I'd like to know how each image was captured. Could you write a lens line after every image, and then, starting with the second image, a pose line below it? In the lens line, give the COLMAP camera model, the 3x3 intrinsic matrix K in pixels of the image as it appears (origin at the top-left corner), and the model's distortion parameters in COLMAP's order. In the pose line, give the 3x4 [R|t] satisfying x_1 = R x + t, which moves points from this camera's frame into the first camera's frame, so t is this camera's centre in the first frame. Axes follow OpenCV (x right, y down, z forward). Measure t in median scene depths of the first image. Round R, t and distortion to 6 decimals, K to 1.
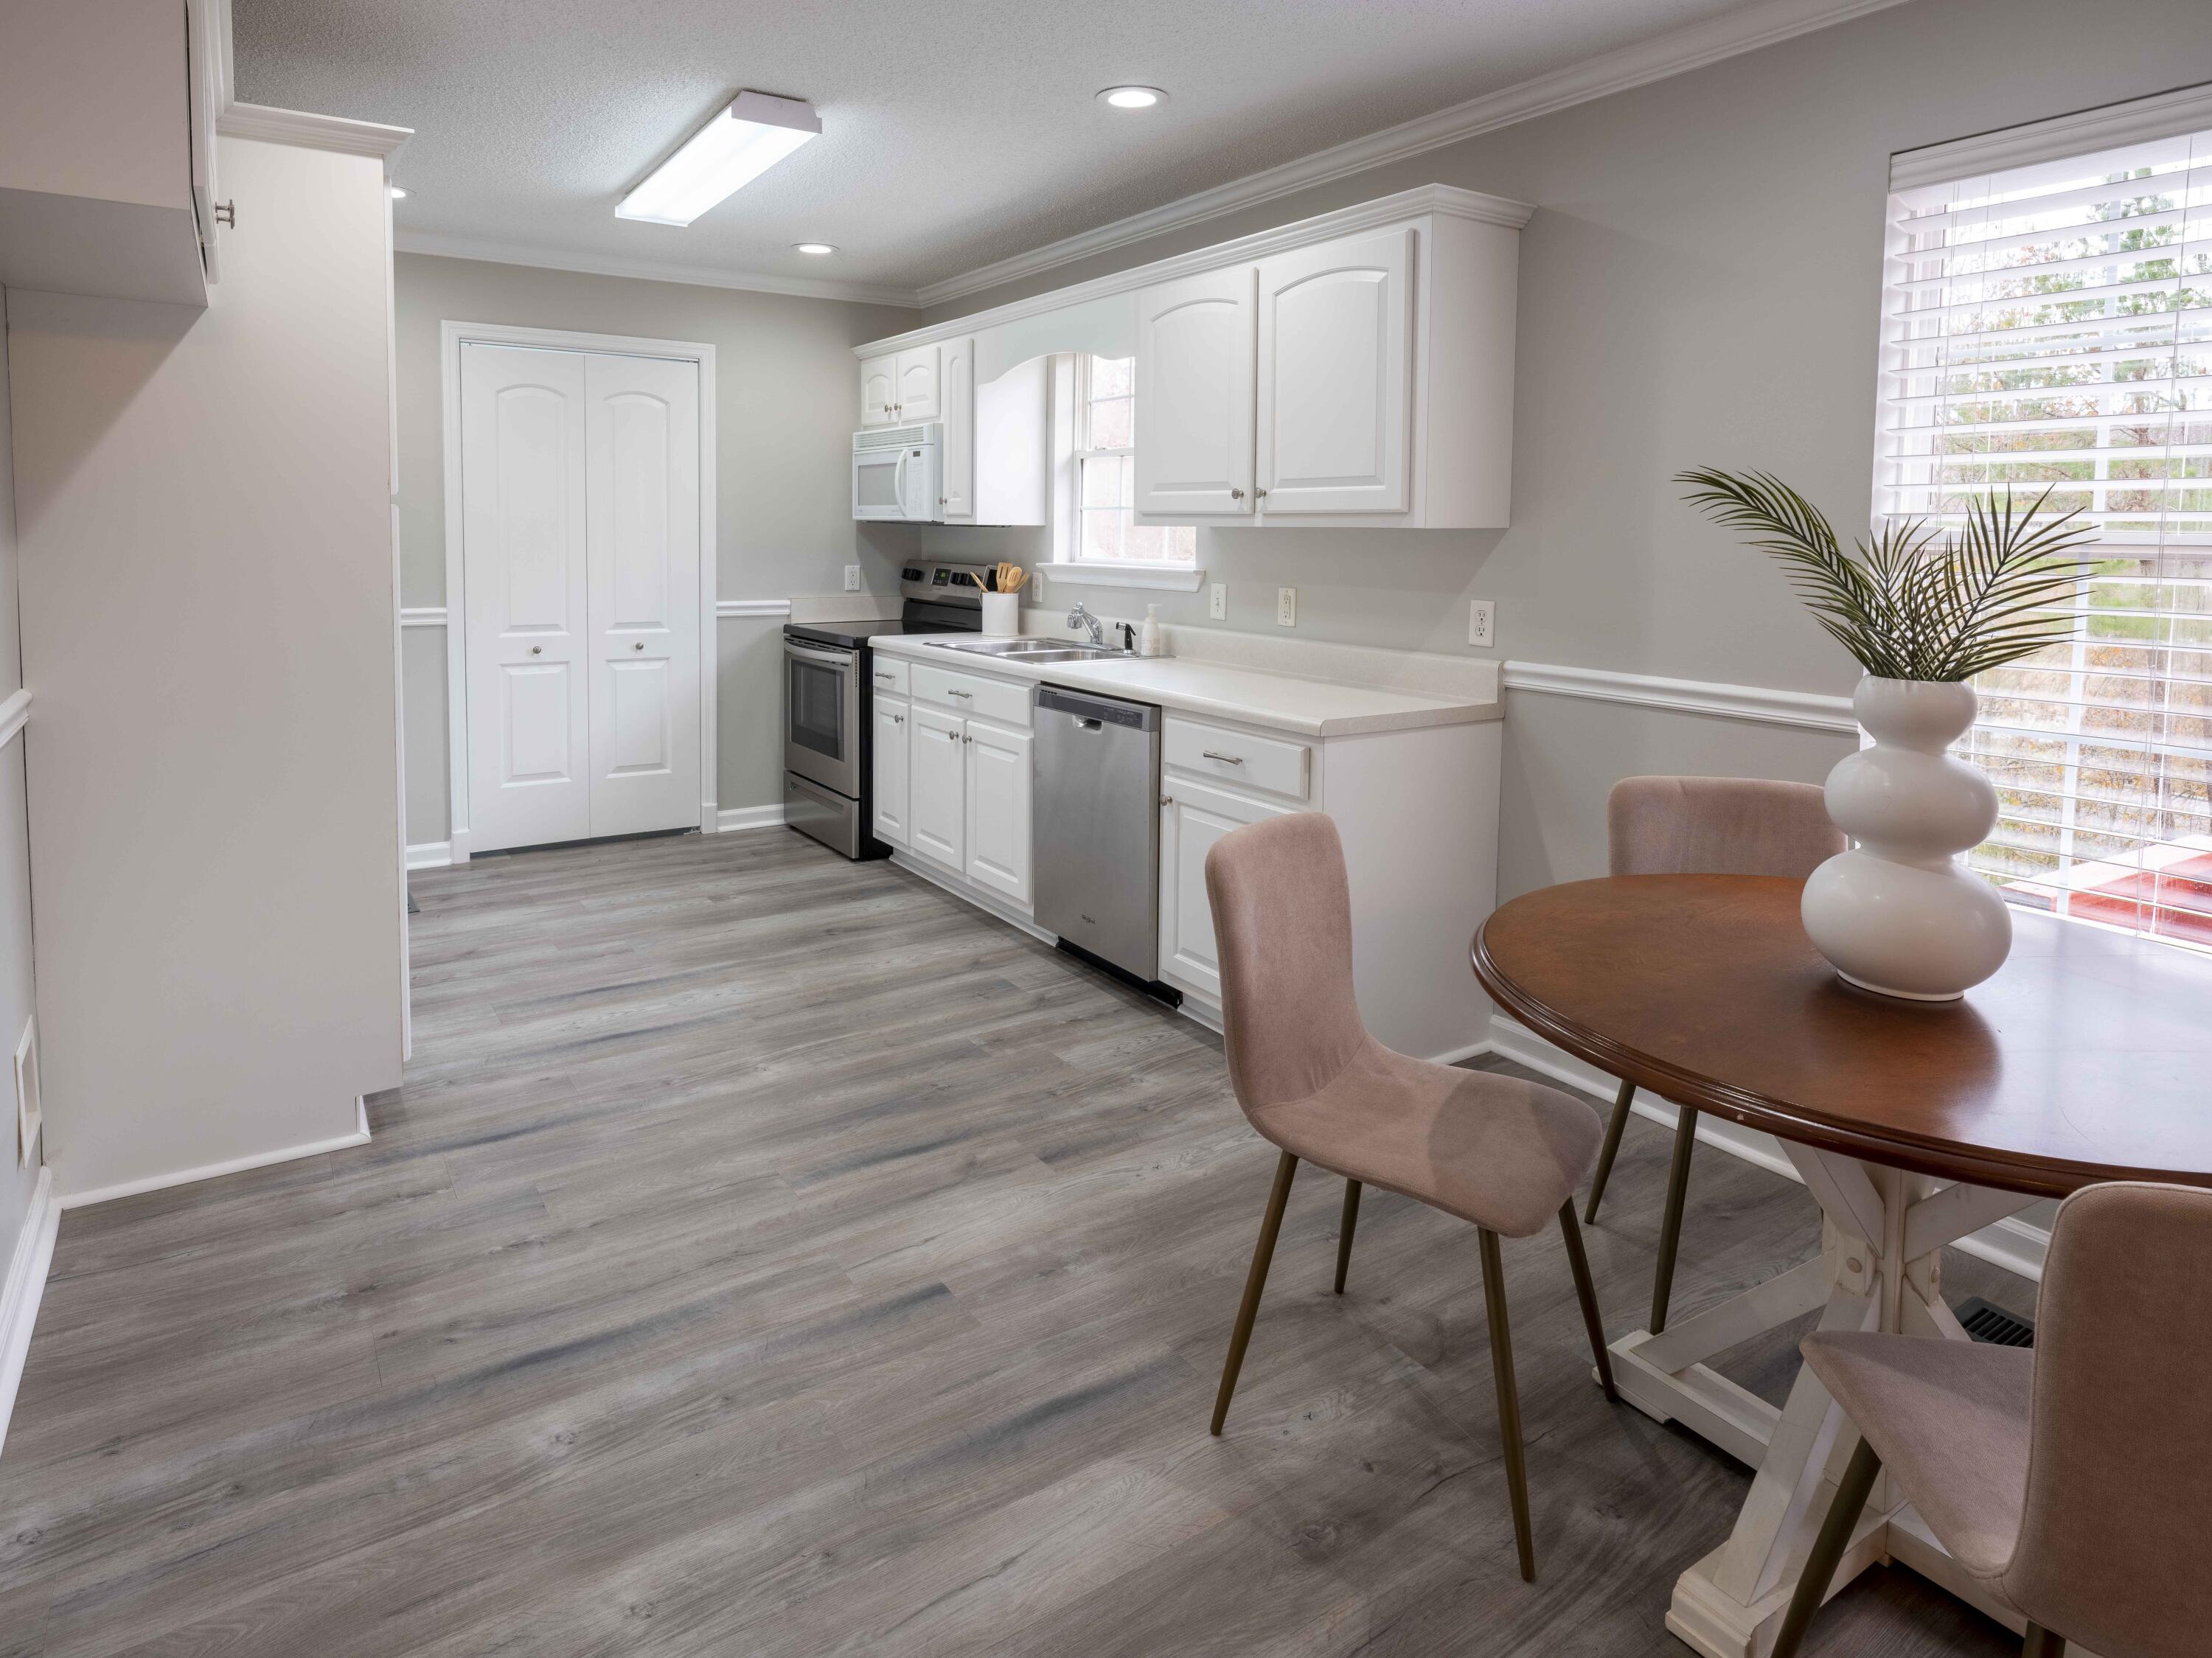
lens RADIAL K [[1182.7, 0, 1107.8], [0, 1182.7, 833.8], [0, 0, 1]] dist [0.002768, 0.000988]
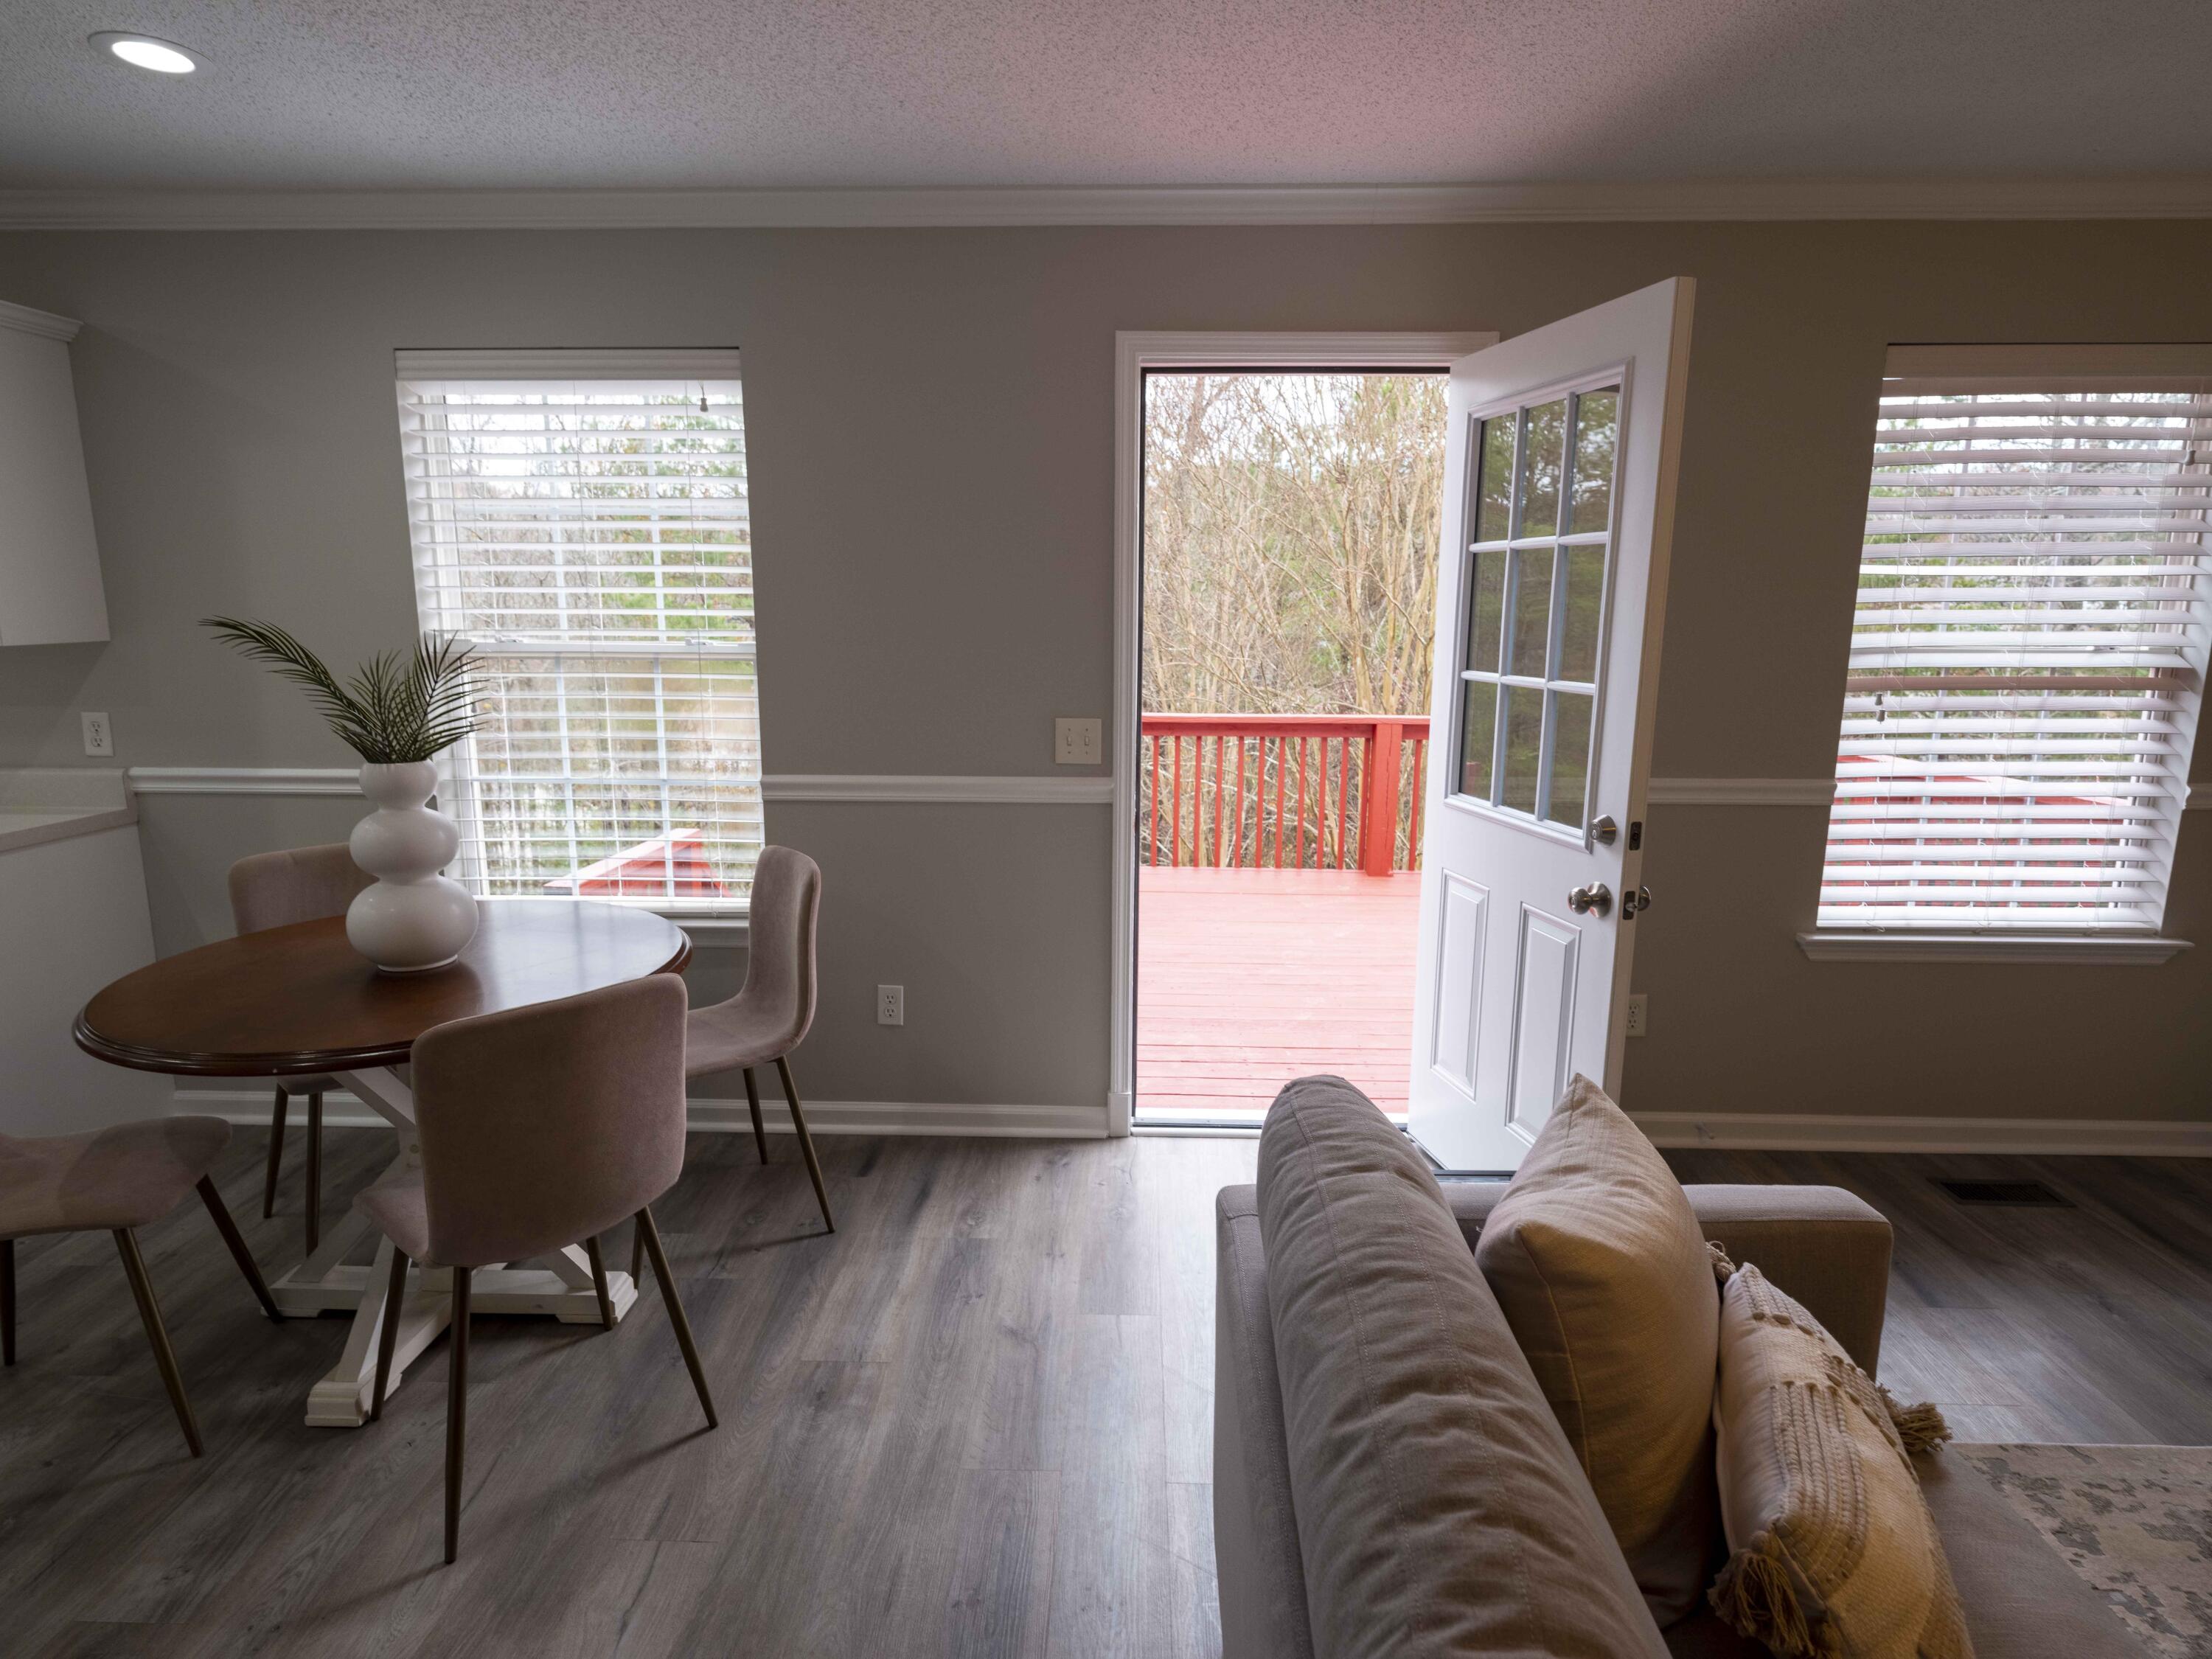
lens RADIAL K [[1227.5, 0, 1103.7], [0, 1227.5, 834.9], [0, 0, 1]] dist [-0.003650, 0.001692]
pose [[0.608359, -0.162131, 0.776925, 0.007951], [0.200542, 0.978549, 0.047175, 0.051150], [-0.767908, 0.127106, 0.627823, -0.508829]]
